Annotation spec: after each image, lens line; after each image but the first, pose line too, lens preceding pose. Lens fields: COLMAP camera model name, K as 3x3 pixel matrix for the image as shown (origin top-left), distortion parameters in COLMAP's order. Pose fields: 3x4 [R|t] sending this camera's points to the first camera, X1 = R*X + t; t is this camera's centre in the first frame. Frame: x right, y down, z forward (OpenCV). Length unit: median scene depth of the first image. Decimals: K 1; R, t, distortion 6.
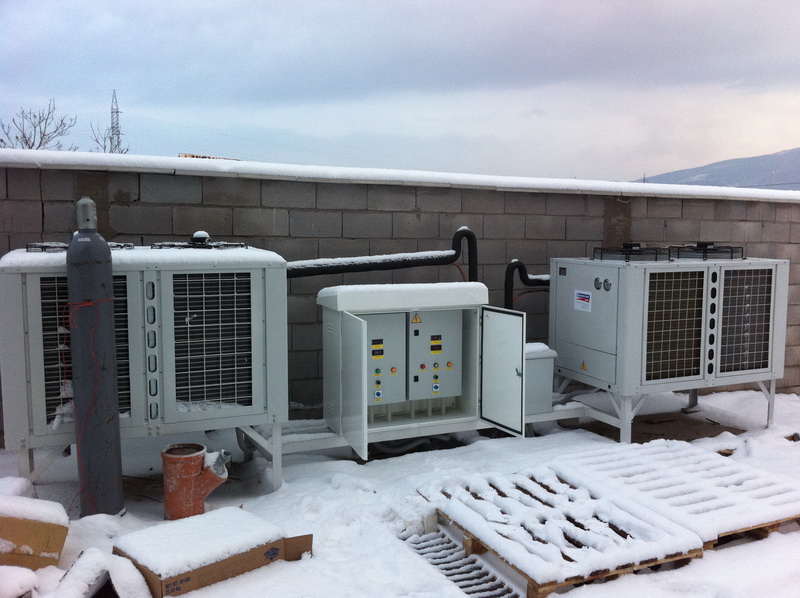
lens RADIAL K [[763.9, 0, 412.0], [0, 763.9, 288.8], [0, 0, 1]] dist [0.102870, -0.334533]
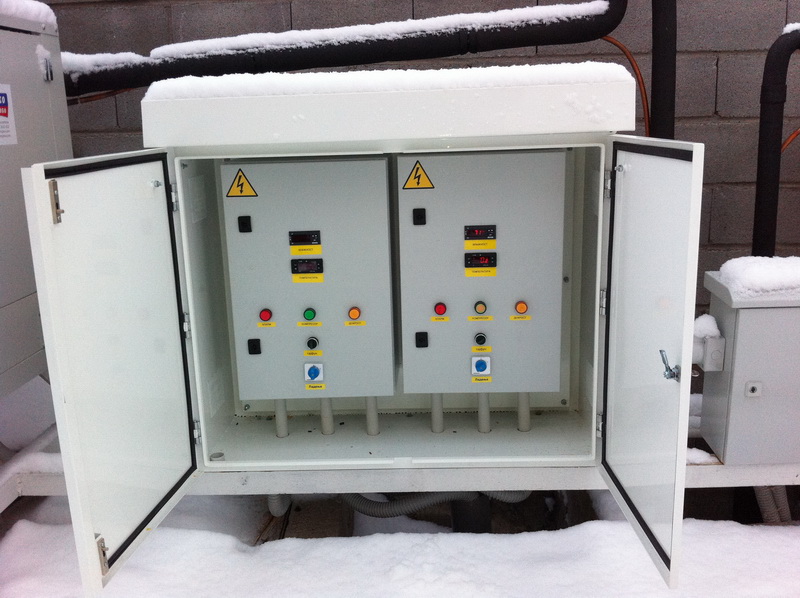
lens RADIAL K [[763.6, 0, 414.2], [0, 763.6, 299.0], [0, 0, 1]] dist [0.105838, -0.322536]
pose [[0.884072, 0.073586, -0.461522, 0.182447], [-0.001982, 0.988108, 0.153749, 0.042286], [0.467347, -0.135011, 0.873704, 0.708117]]
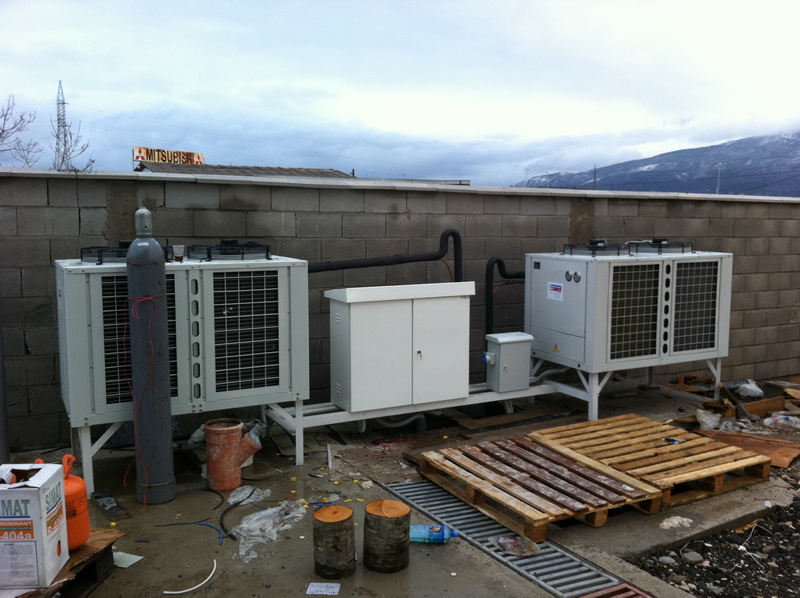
lens RADIAL K [[763.6, 0, 414.2], [0, 763.6, 299.0], [0, 0, 1]] dist [0.105838, -0.322536]
pose [[0.998088, -0.012873, 0.060461, -0.056974], [0.011445, 0.999649, 0.023898, -0.002416], [-0.060747, -0.023160, 0.997884, -0.127398]]
